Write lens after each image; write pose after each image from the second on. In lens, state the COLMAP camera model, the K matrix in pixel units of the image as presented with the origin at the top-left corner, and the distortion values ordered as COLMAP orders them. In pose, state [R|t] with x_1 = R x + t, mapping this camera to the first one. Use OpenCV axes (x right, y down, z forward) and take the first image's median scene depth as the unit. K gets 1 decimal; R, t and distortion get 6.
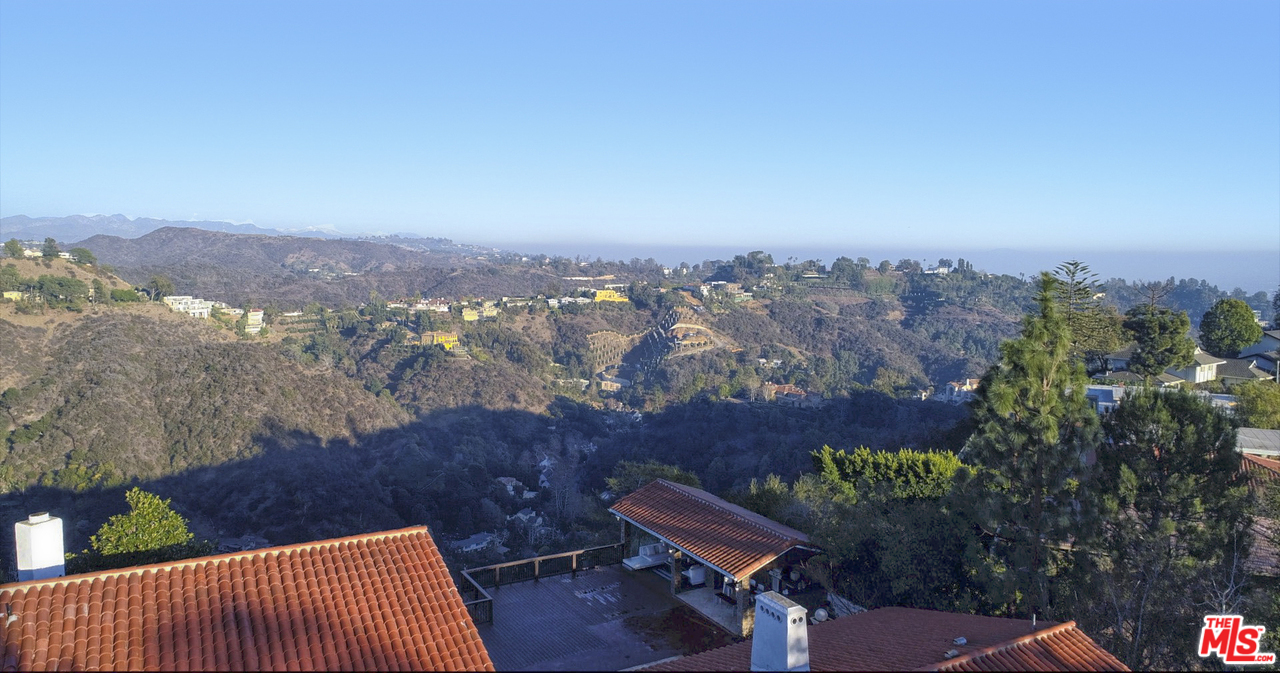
lens RADIAL K [[878.8, 0, 640.0], [0, 878.8, 324.7], [0, 0, 1]] dist [0.002267, -0.000153]
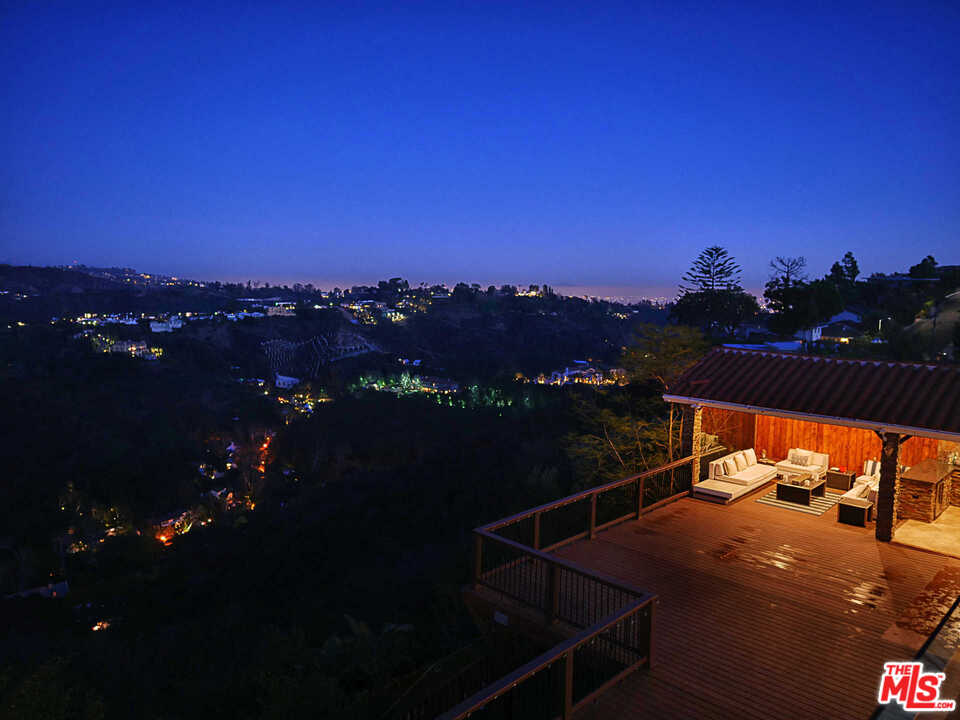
lens RADIAL K [[670.6, 0, 480.0], [0, 670.6, 359.8], [0, 0, 1]] dist [0.001081, -0.000844]
pose [[0.966125, -0.020956, 0.257224, -0.317837], [0.012216, 0.999294, 0.035526, 0.226498], [-0.257787, -0.031180, 0.965699, 0.861316]]
